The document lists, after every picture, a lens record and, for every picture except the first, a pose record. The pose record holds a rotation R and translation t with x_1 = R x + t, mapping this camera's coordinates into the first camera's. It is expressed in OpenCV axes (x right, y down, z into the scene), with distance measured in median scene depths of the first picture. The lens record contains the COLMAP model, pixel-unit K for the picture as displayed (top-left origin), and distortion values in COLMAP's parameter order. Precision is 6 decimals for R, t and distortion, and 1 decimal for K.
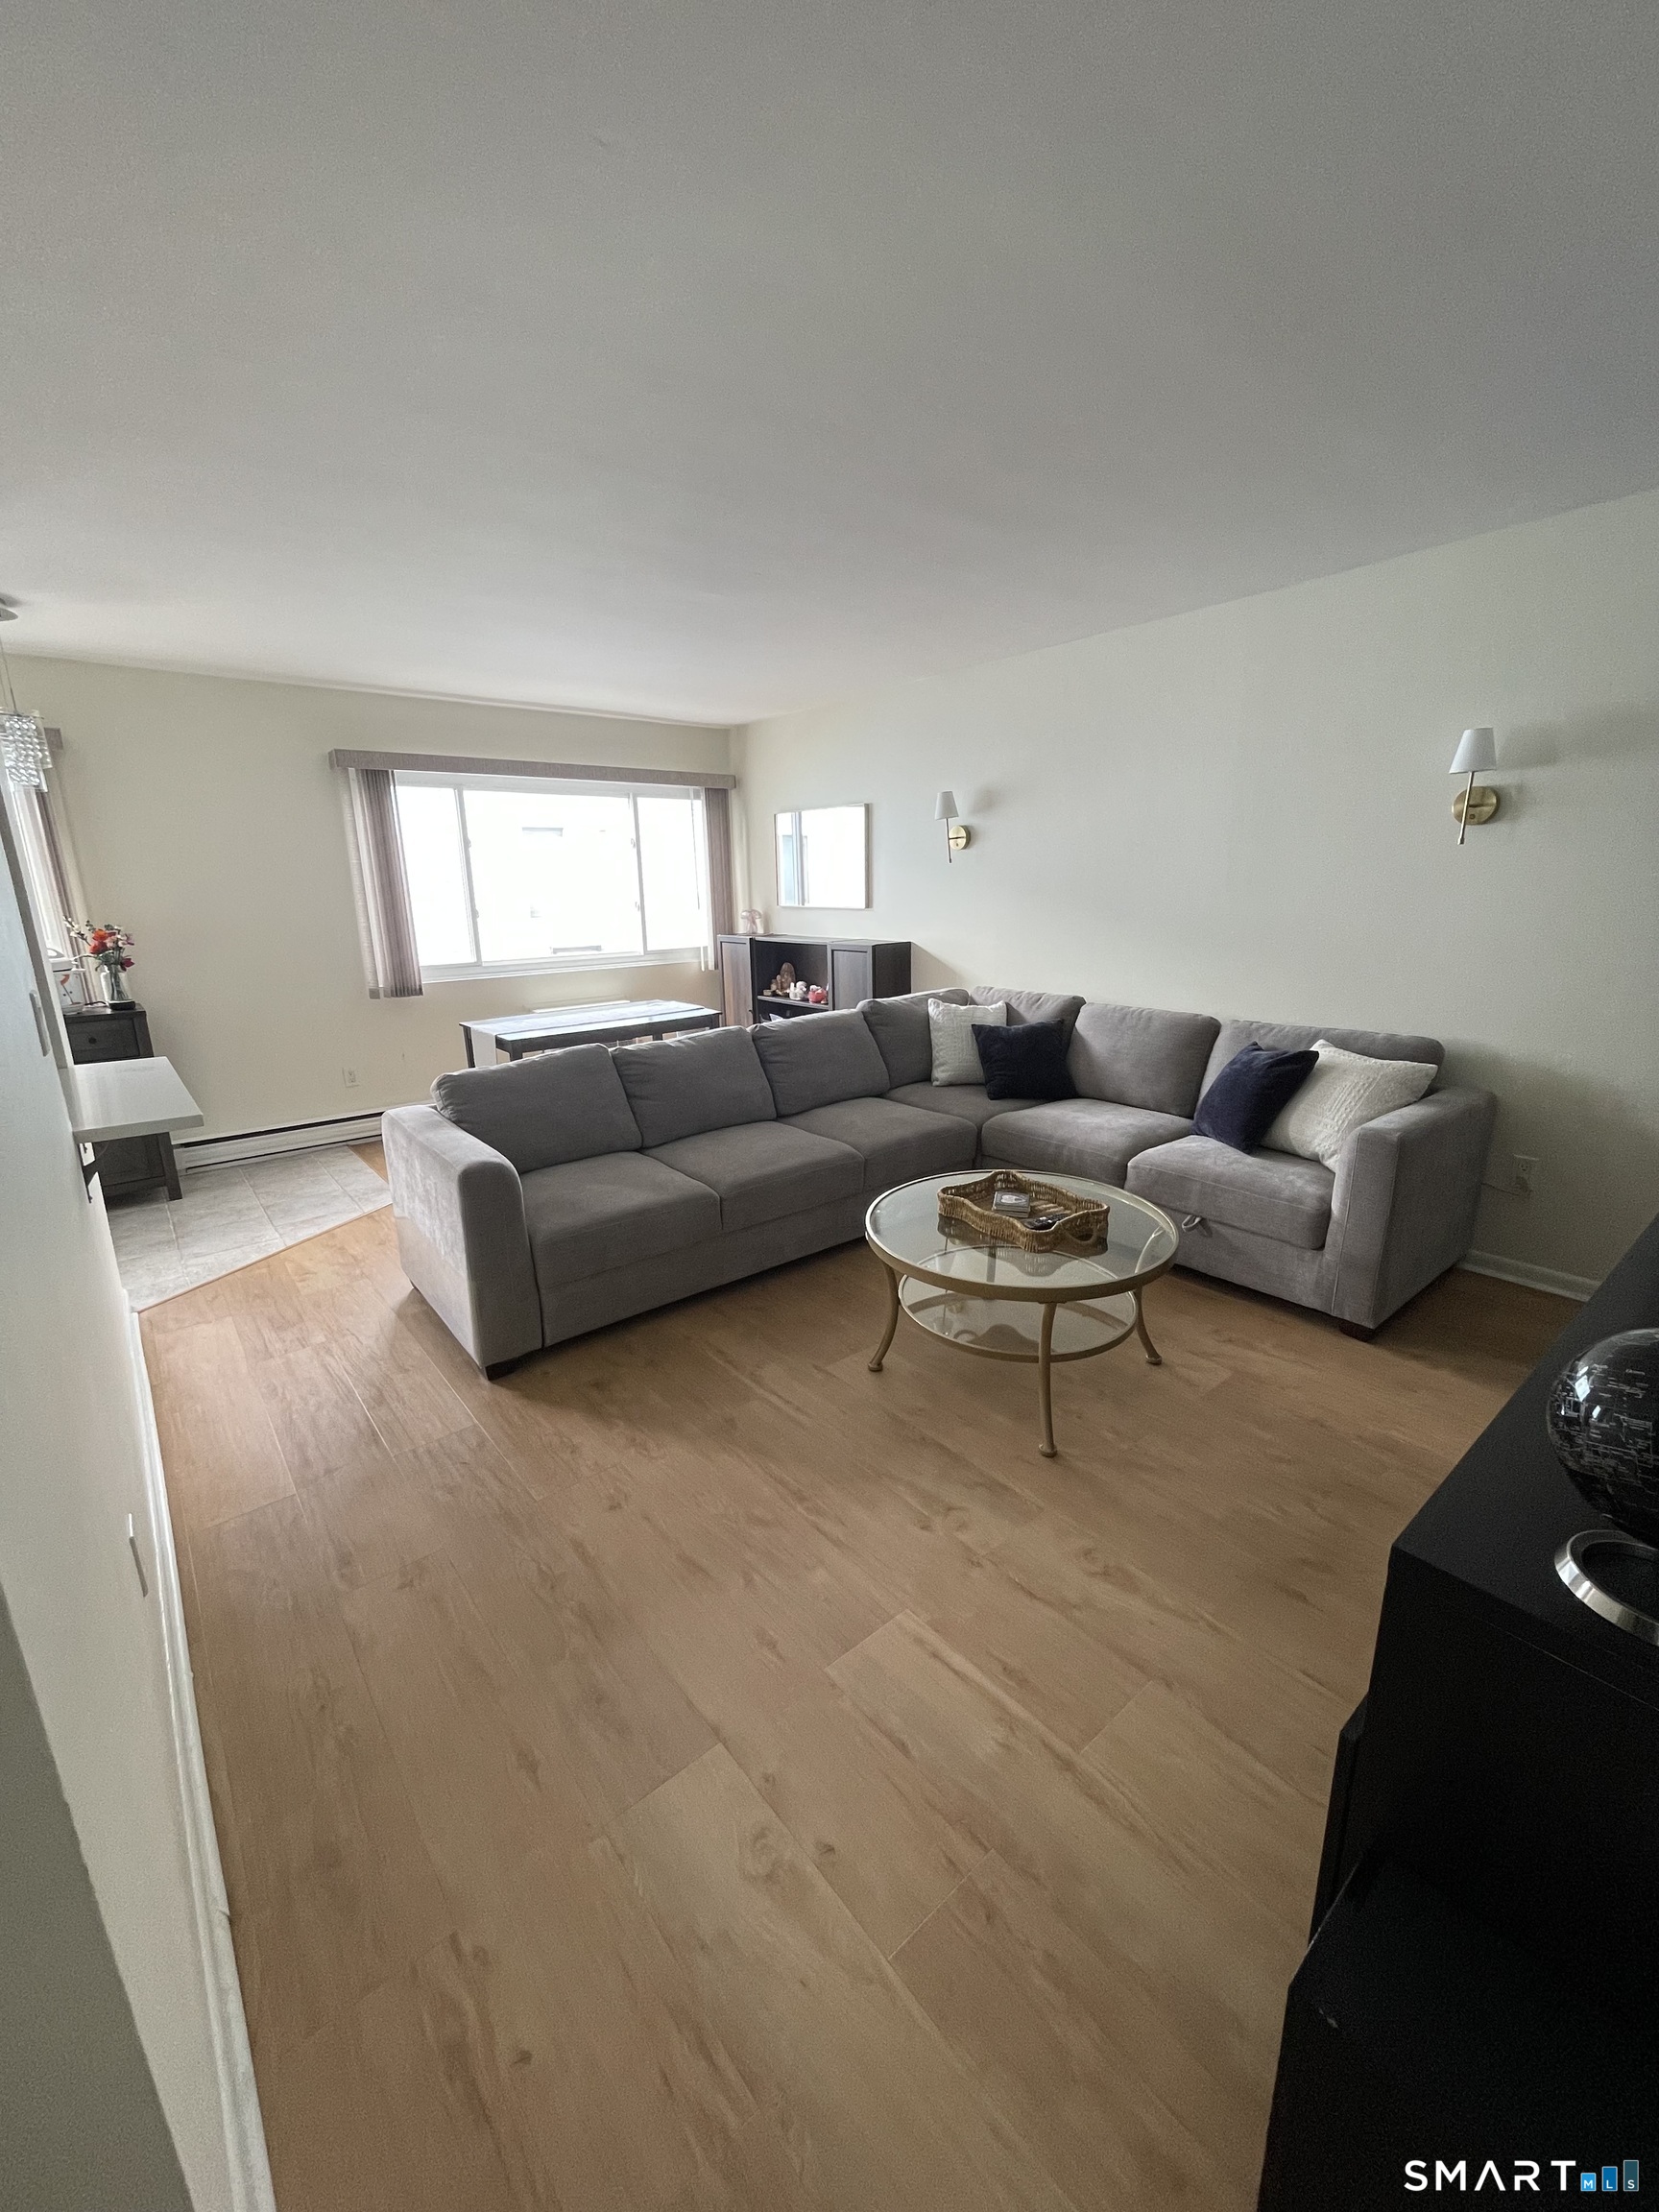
lens RADIAL K [[889.0, 0, 829.5], [0, 889.0, 1106.0], [0, 0, 1]] dist [0.003328, 0.000297]
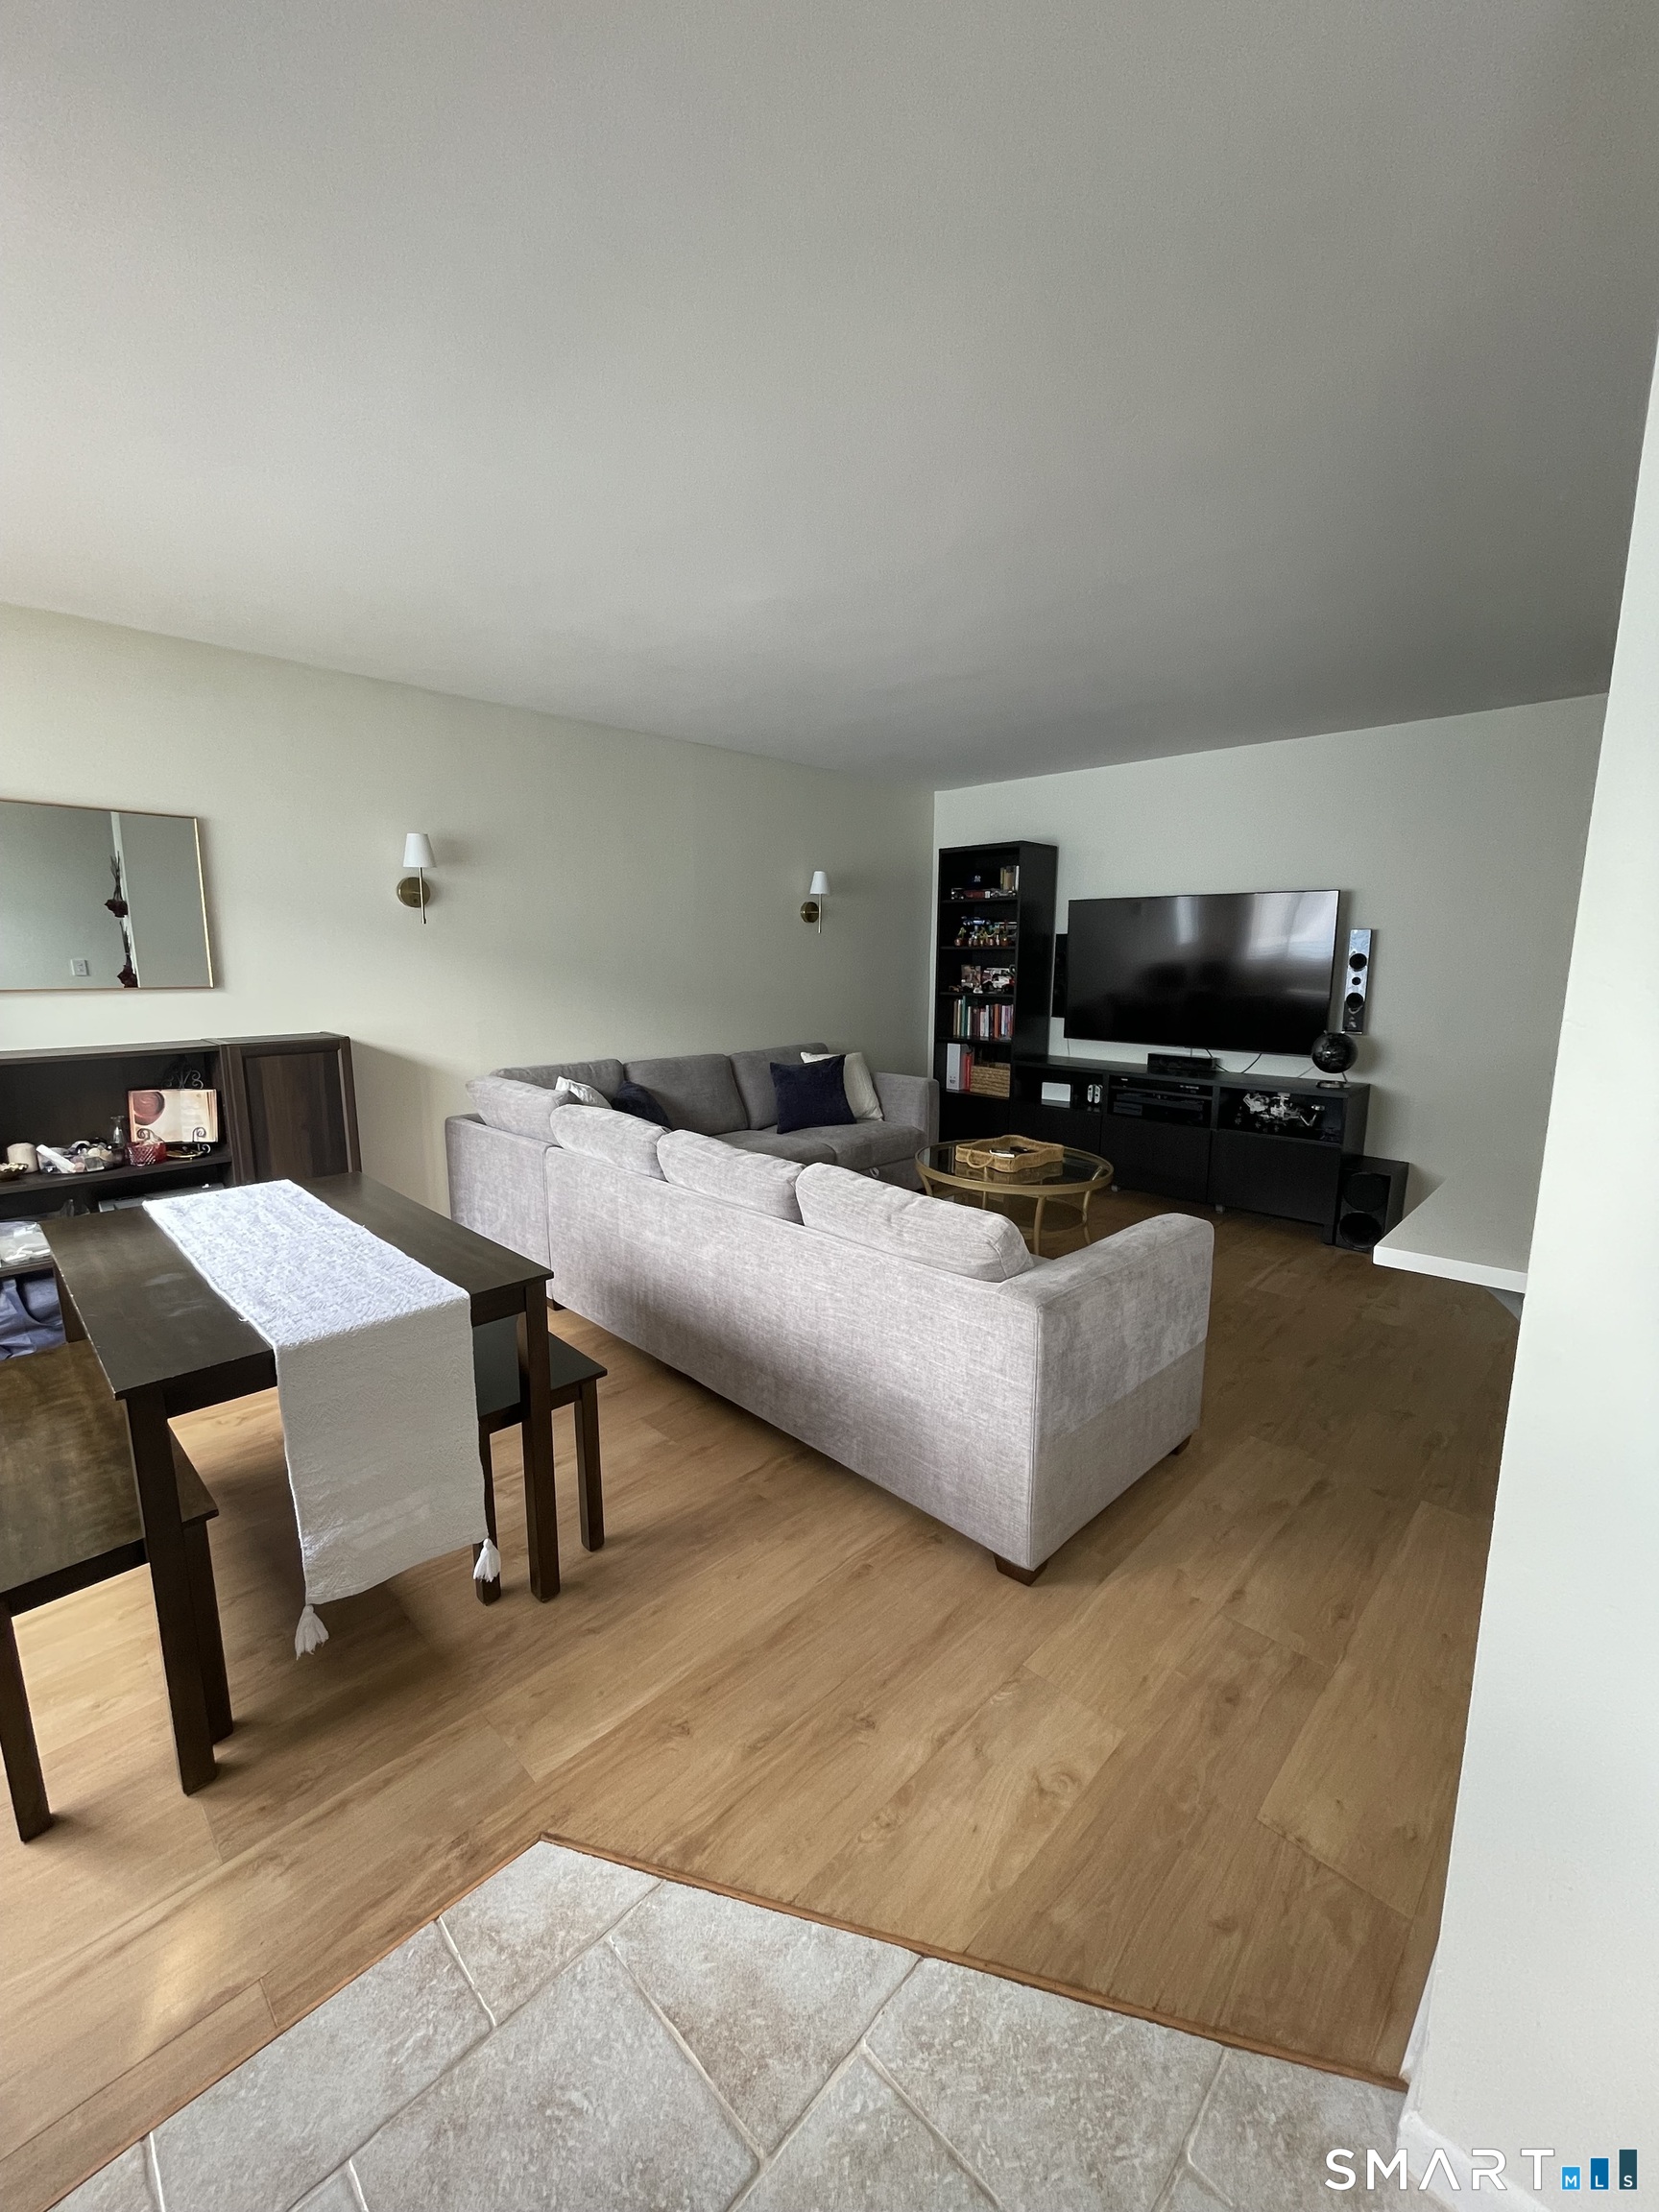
lens RADIAL K [[889.0, 0, 829.5], [0, 889.0, 1106.0], [0, 0, 1]] dist [0.003328, 0.000297]
pose [[-0.109600, -0.145019, 0.983340, -1.100520], [0.247087, 0.954271, 0.168272, -0.261442], [-0.962775, 0.261413, -0.068756, 1.204164]]
